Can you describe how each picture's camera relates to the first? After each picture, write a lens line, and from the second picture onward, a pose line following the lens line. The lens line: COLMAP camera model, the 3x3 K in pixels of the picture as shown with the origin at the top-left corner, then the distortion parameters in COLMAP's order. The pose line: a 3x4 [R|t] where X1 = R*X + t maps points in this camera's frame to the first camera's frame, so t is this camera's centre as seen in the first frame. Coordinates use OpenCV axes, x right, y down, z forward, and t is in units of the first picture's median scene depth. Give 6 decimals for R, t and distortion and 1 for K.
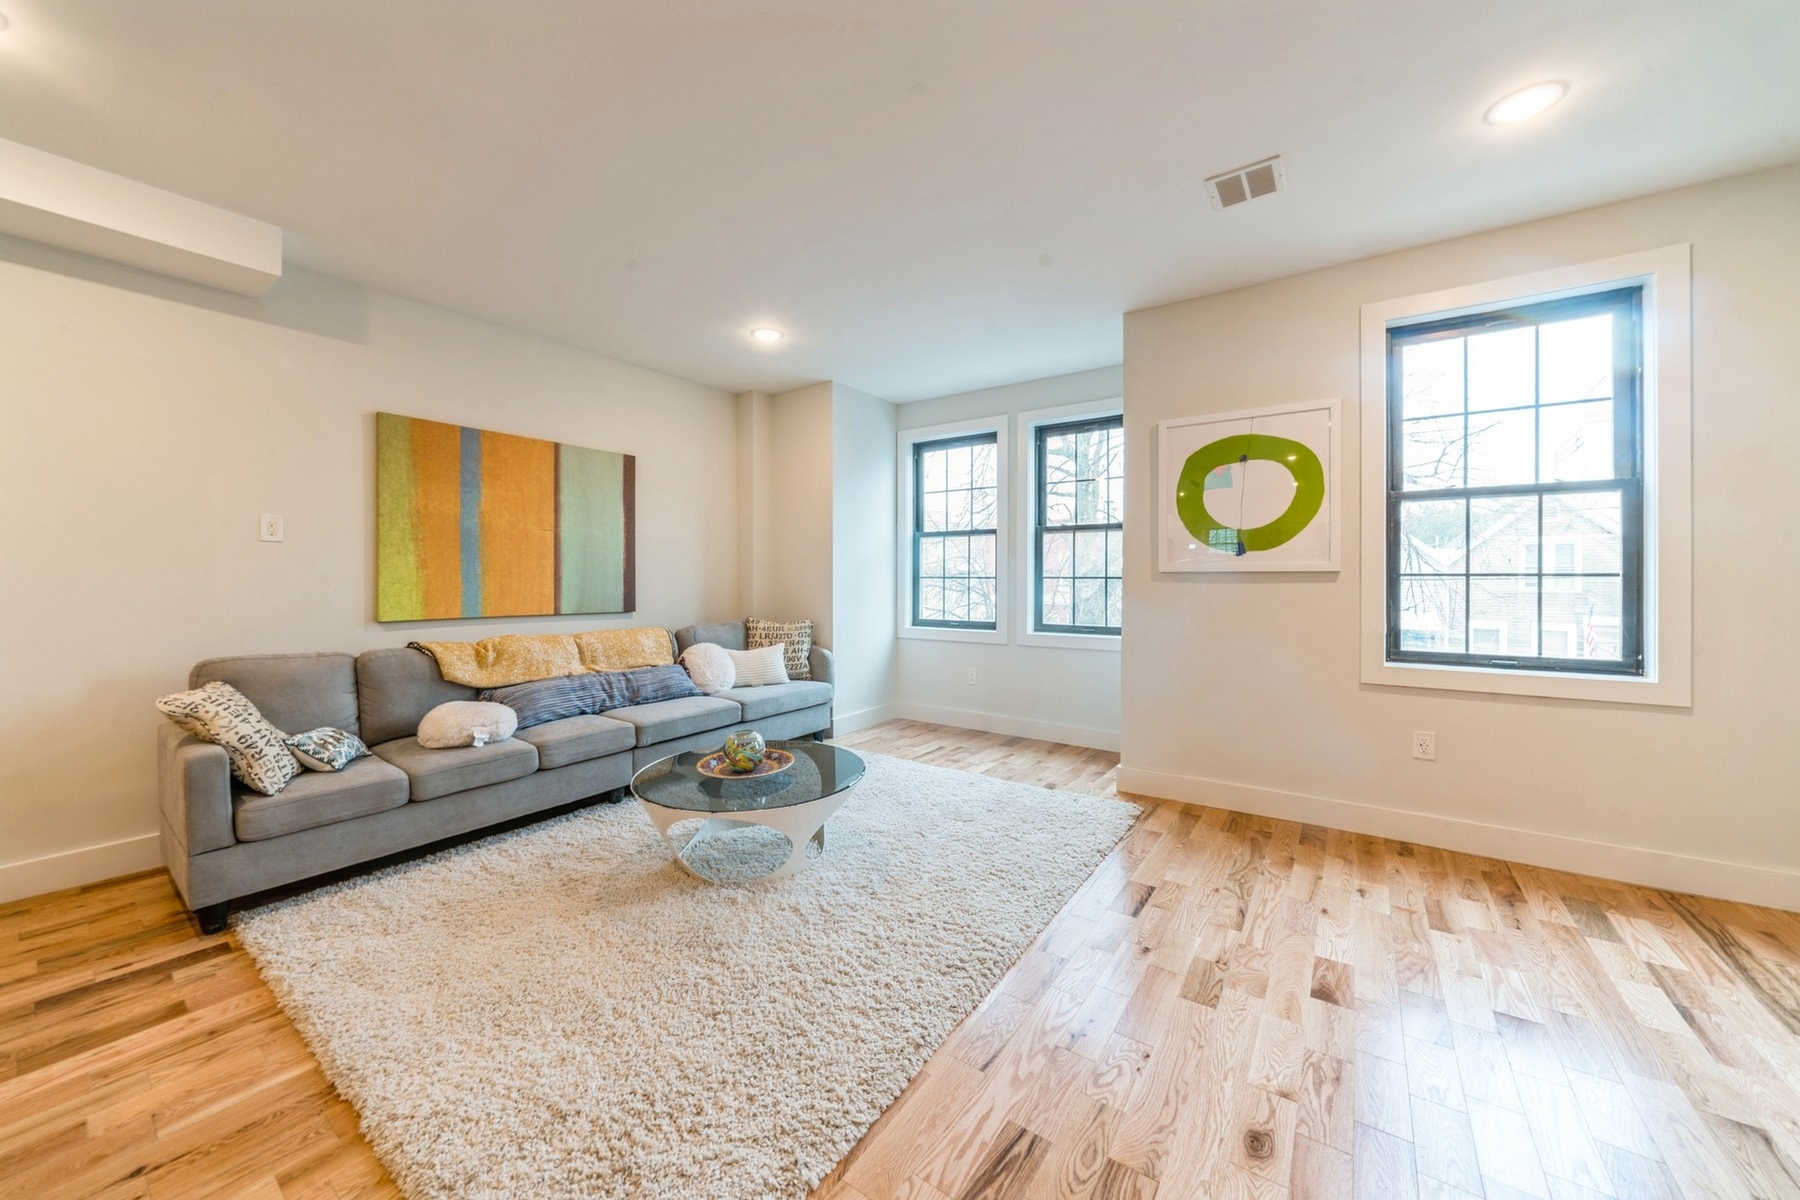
lens RADIAL K [[640.6, 0, 891.3], [0, 640.6, 585.0], [0, 0, 1]] dist [-0.011755, -0.000012]
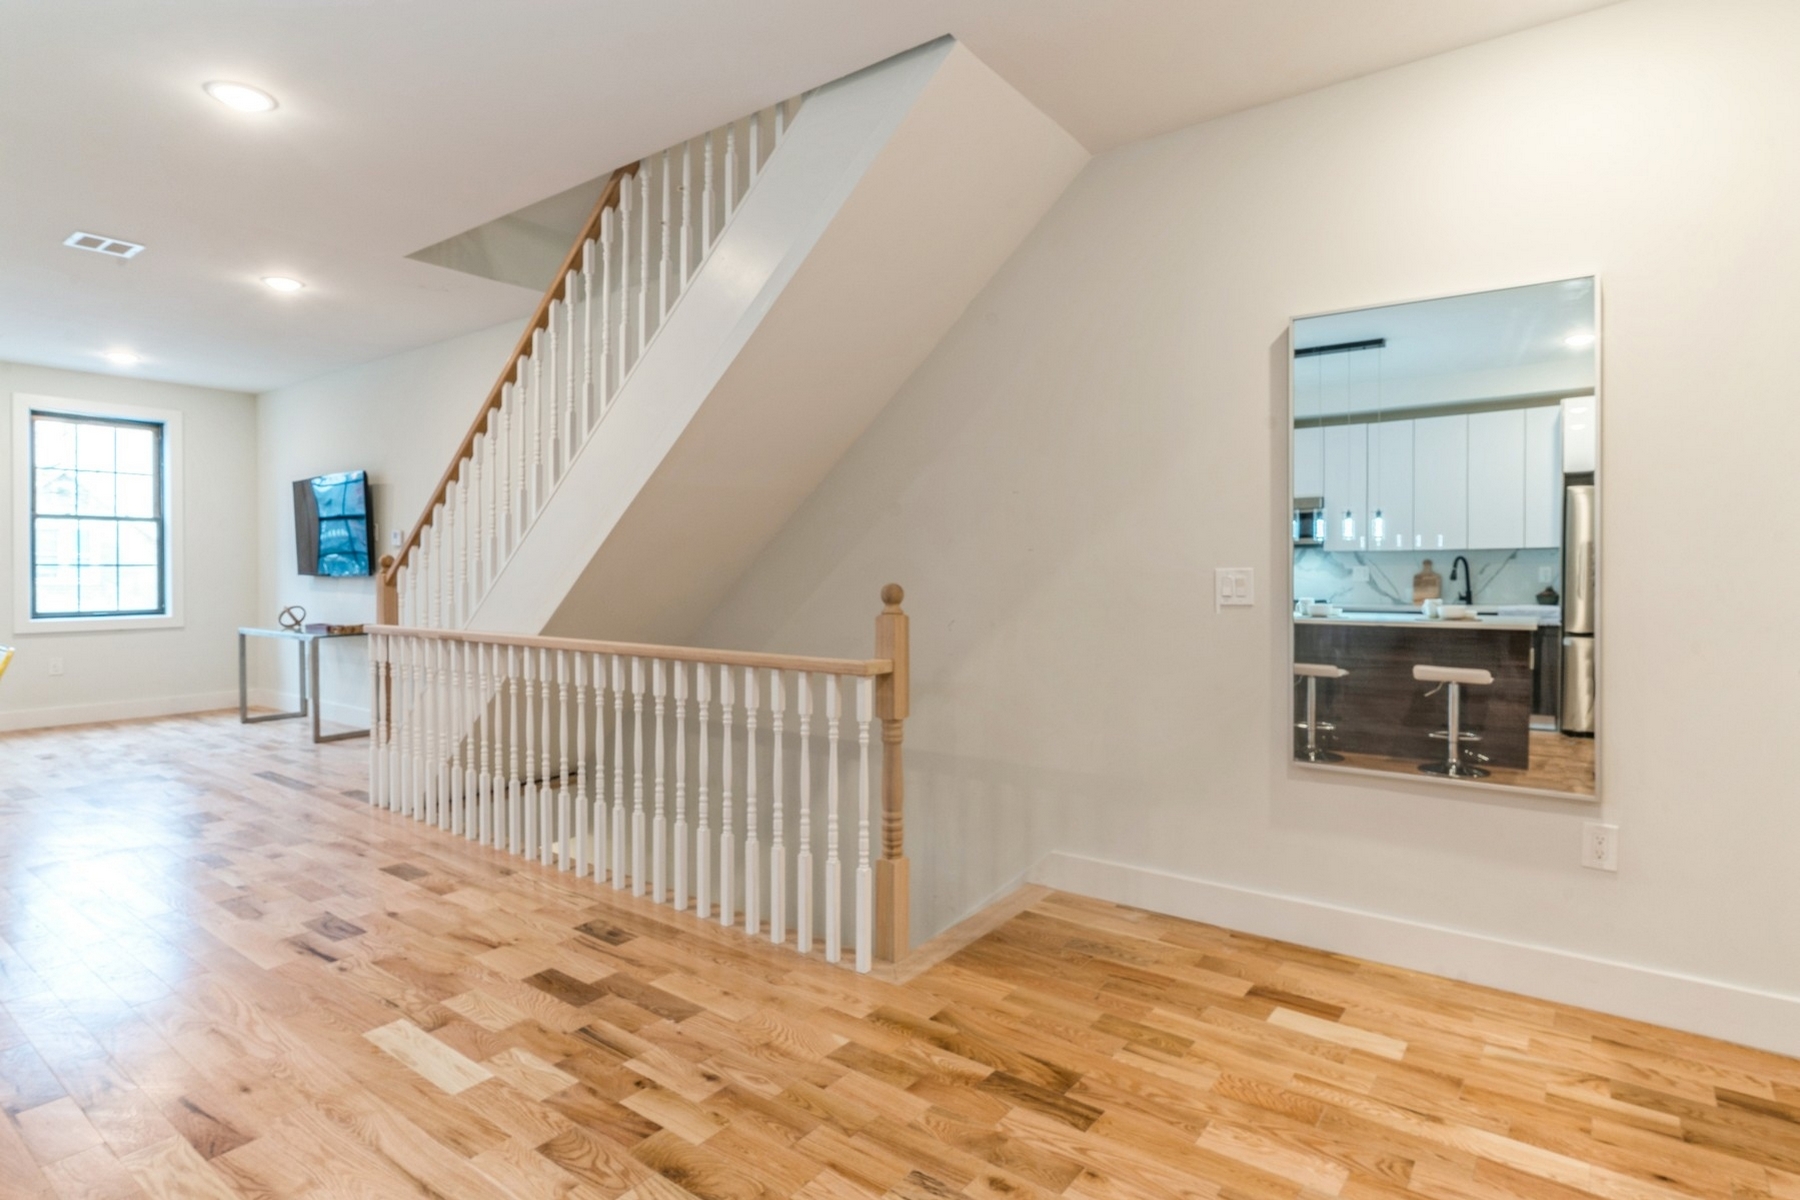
lens RADIAL K [[933.5, 0, 901.4], [0, 933.5, 576.1], [0, 0, 1]] dist [0.002343, 0.000378]
pose [[0.021589, -0.005213, 0.999753, -1.320077], [0.007621, 0.999958, 0.005049, 0.016139], [-0.999738, 0.007510, 0.021628, -1.073104]]
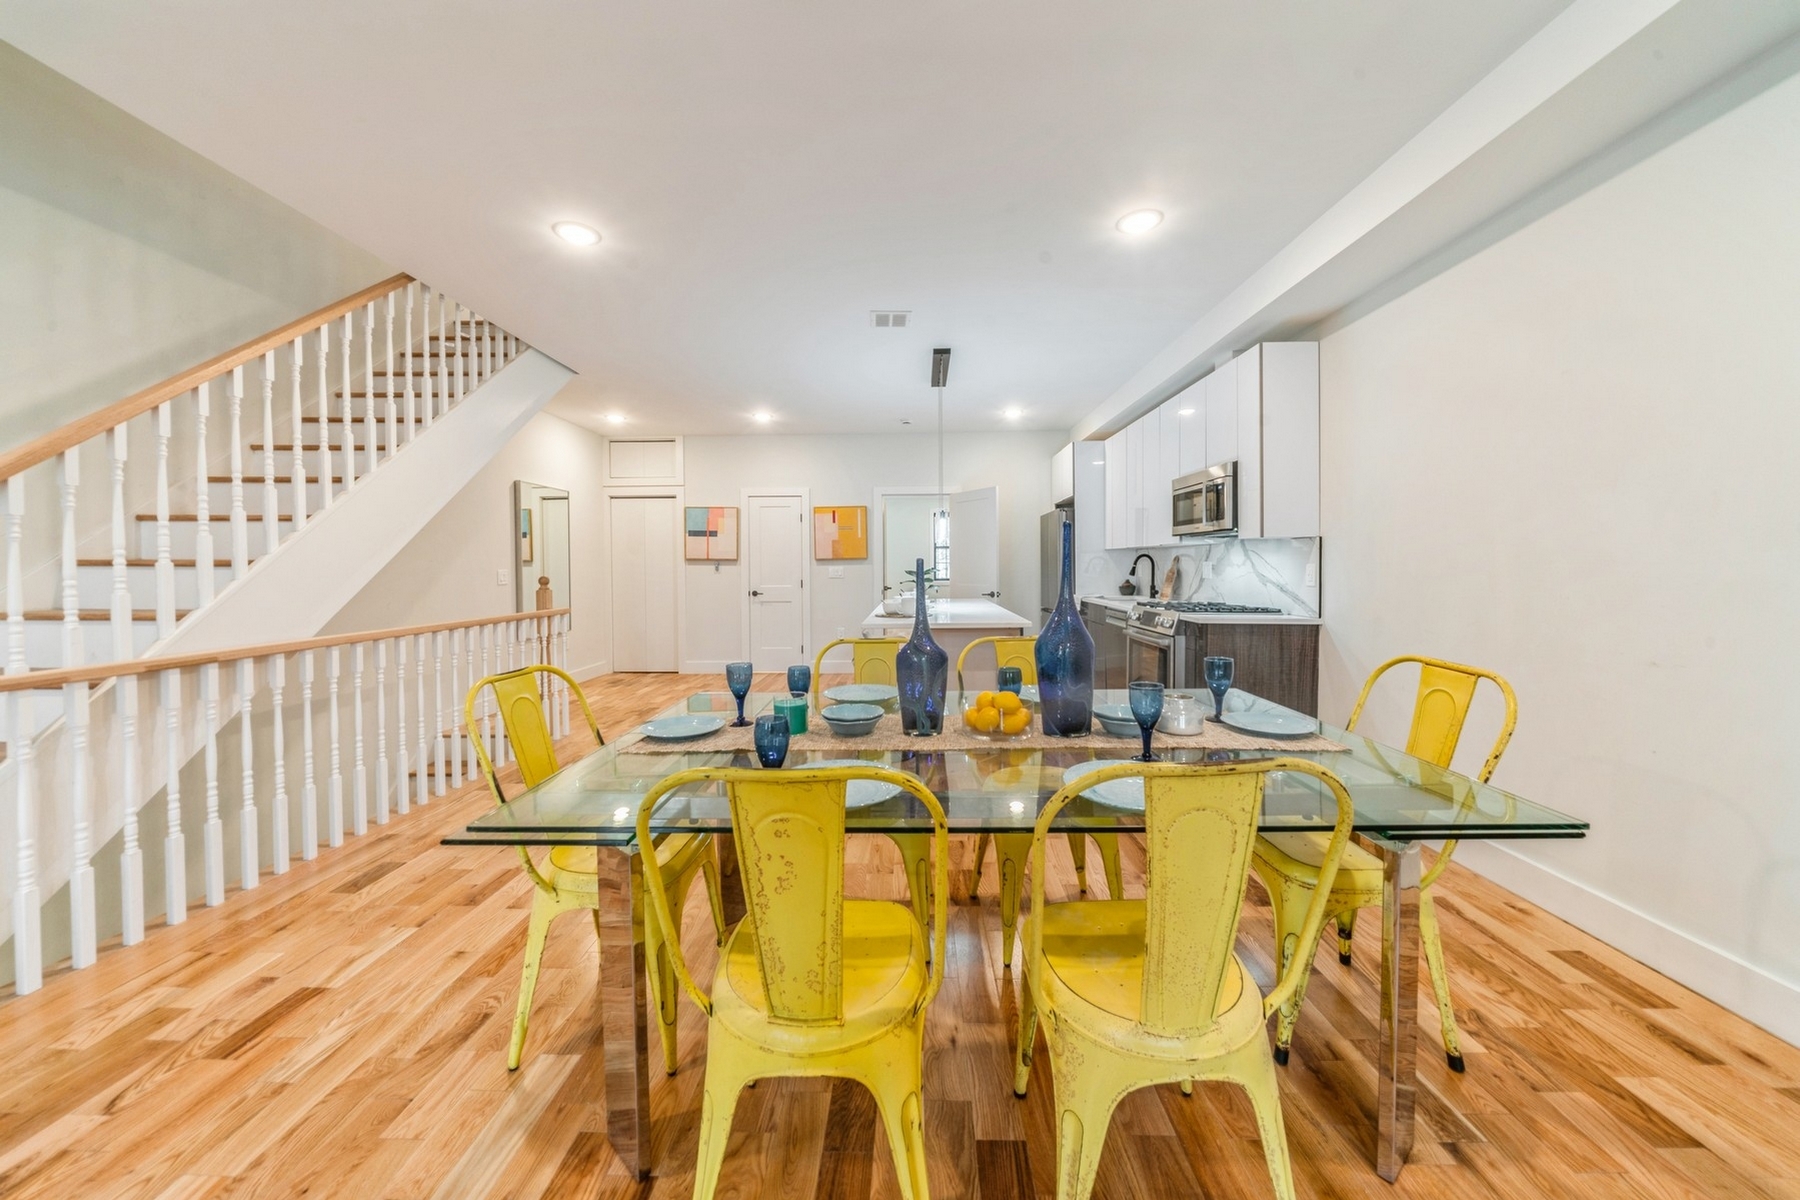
lens RADIAL K [[625.4, 0, 896.7], [0, 625.4, 568.8], [0, 0, 1]] dist [-0.005455, -0.000083]
pose [[-0.825704, 0.009991, -0.564015, -0.352584], [0.002989, 0.999907, 0.013337, -0.001673], [0.564096, 0.009327, -0.825657, 0.457739]]
